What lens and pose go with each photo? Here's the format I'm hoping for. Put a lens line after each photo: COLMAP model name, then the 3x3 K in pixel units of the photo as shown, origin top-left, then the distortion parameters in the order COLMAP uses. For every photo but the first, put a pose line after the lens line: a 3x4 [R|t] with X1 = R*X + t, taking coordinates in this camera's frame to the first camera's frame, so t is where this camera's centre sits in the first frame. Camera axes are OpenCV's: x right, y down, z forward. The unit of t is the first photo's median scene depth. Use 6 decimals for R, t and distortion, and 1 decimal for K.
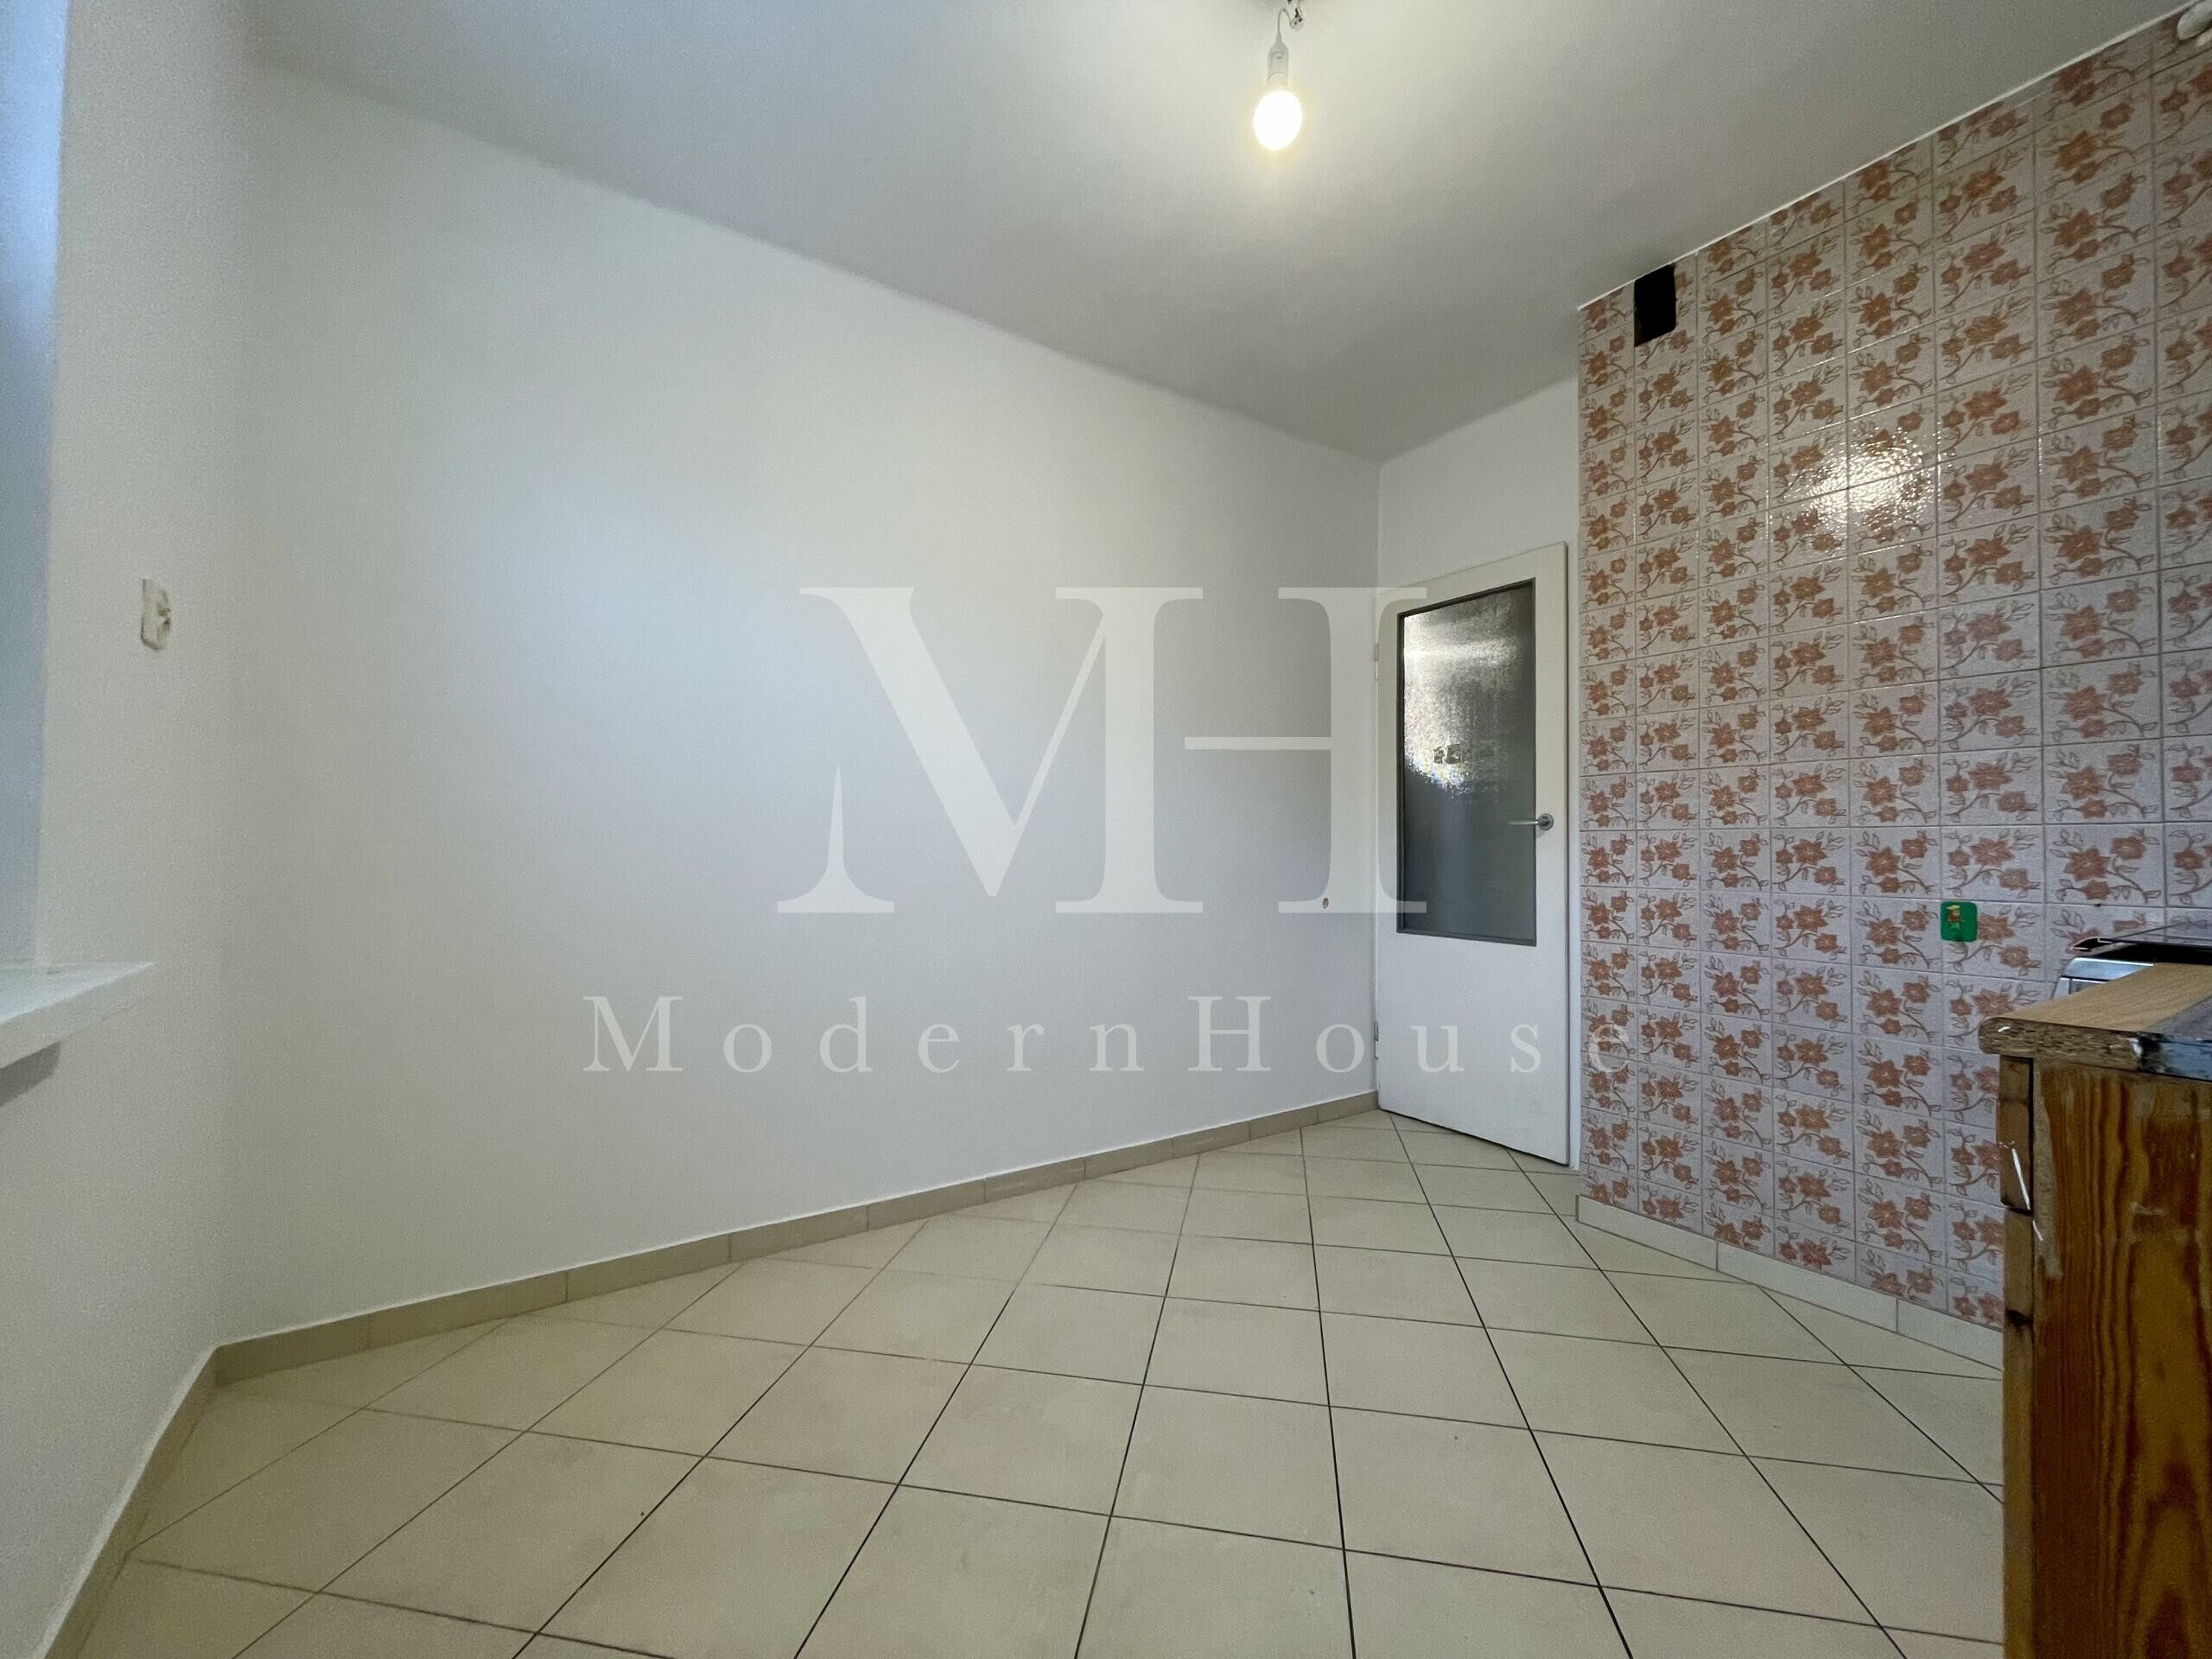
lens RADIAL K [[893.0, 0, 1107.0], [0, 893.0, 832.1], [0, 0, 1]] dist [-0.003011, -0.000847]
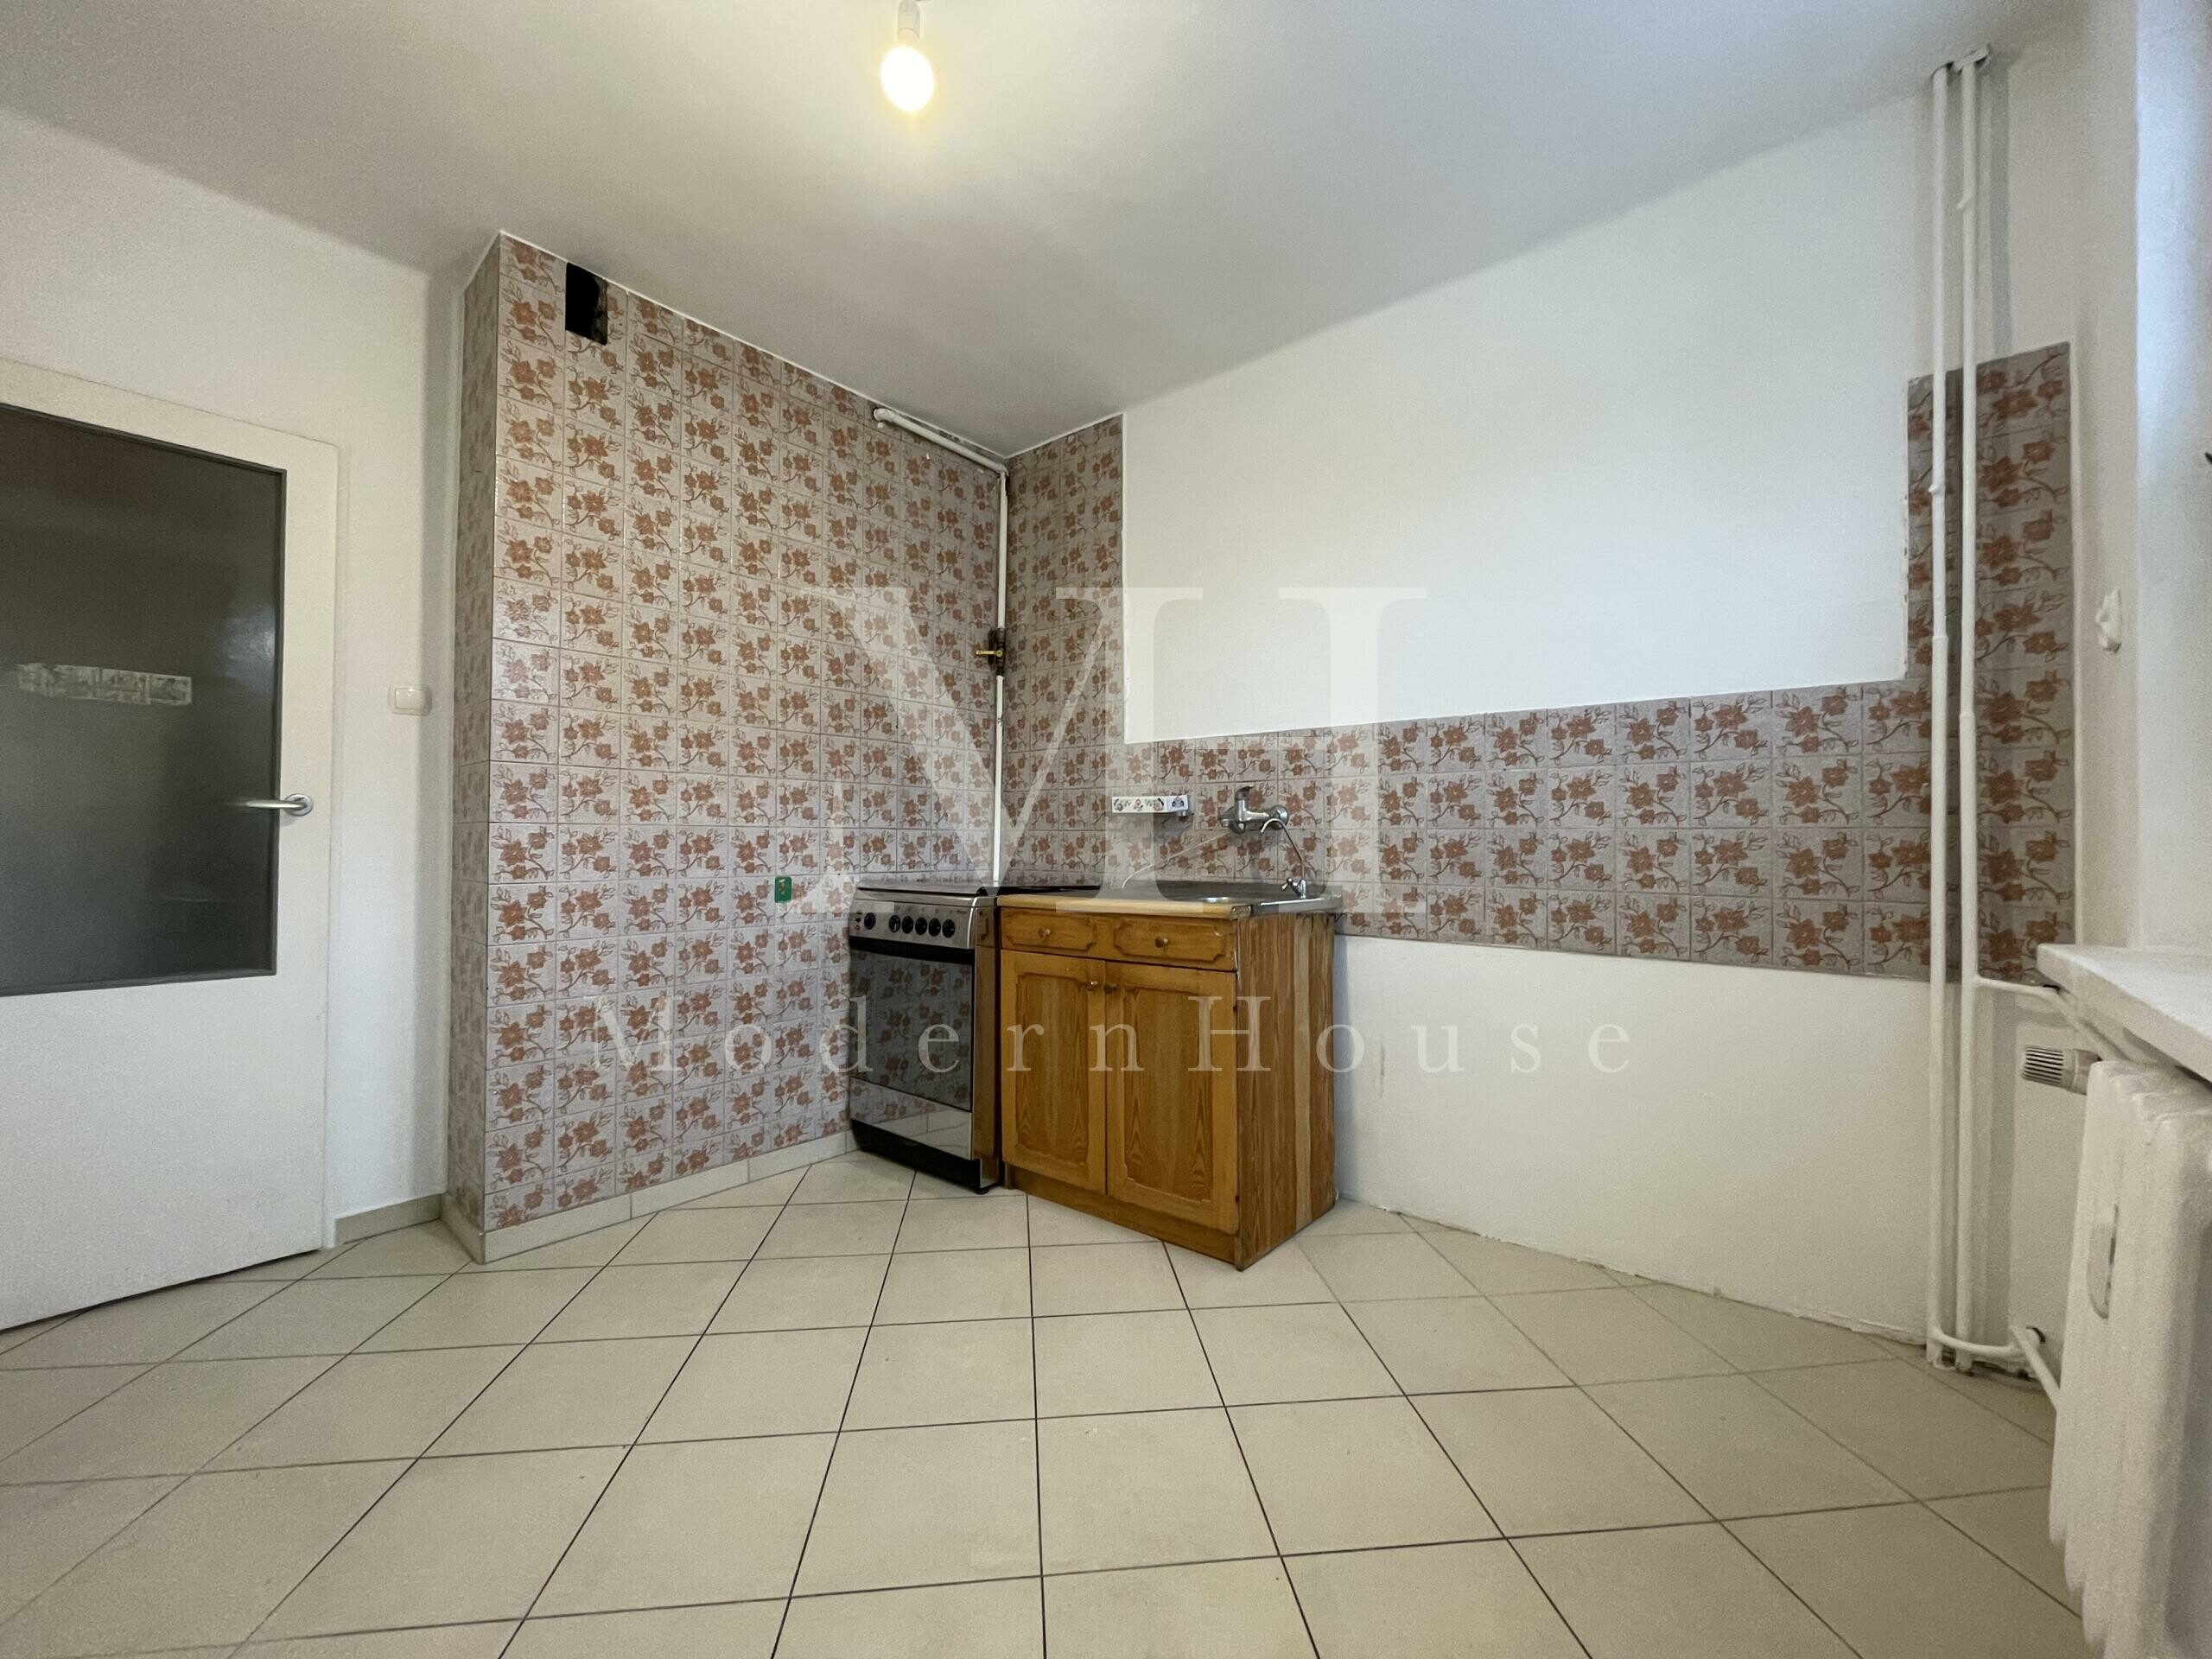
lens RADIAL K [[893.0, 0, 1107.0], [0, 893.0, 832.1], [0, 0, 1]] dist [-0.003011, -0.000847]
pose [[-0.284657, 0.001290, 0.958629, -0.564853], [-0.025558, 0.999633, -0.008934, 0.000833], [-0.958289, -0.027044, -0.284519, 0.764038]]
